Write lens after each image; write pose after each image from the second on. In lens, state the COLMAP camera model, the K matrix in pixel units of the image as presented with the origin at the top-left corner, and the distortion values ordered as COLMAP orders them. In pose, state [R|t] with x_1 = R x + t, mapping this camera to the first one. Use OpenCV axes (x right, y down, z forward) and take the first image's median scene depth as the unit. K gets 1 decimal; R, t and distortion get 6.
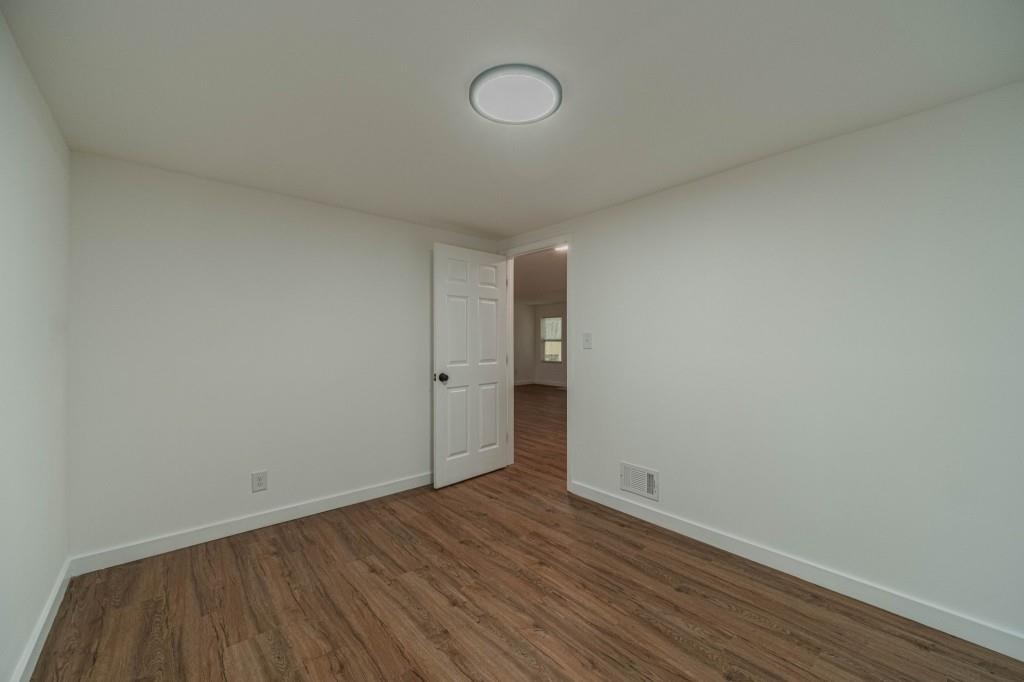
lens RADIAL K [[402.8, 0, 513.5], [0, 402.8, 336.1], [0, 0, 1]] dist [0.002925, -0.000632]
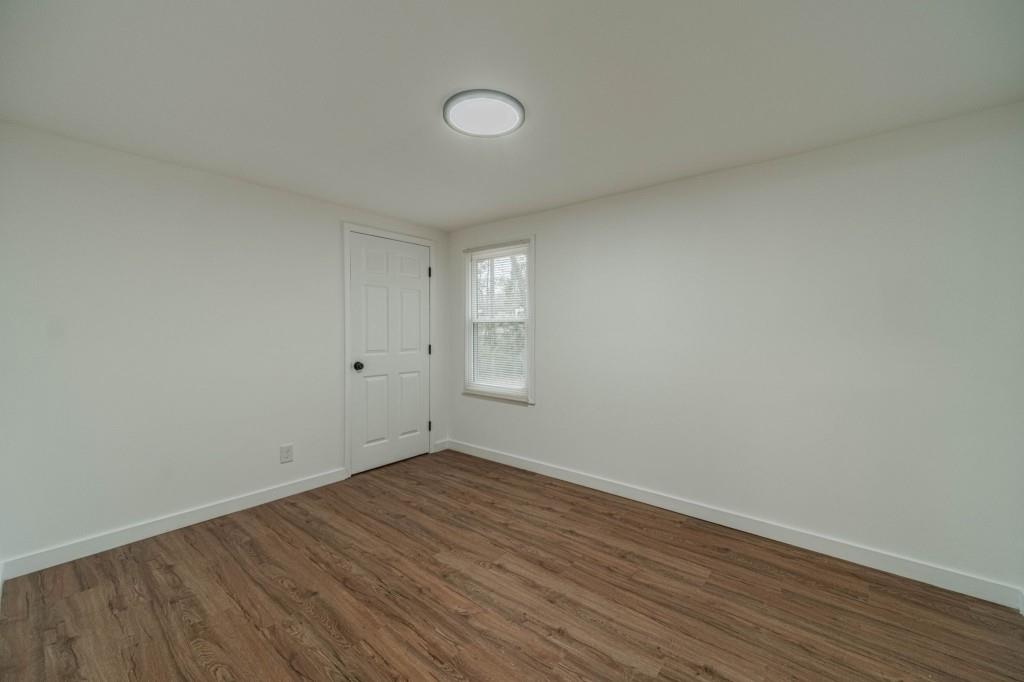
lens RADIAL K [[402.8, 0, 513.5], [0, 402.8, 336.1], [0, 0, 1]] dist [0.002925, -0.000632]
pose [[-0.986975, 0.001806, -0.160865, 0.096737], [0.001744, 0.999998, 0.000525, 0.026986], [0.160866, 0.000238, -0.986976, 1.937211]]
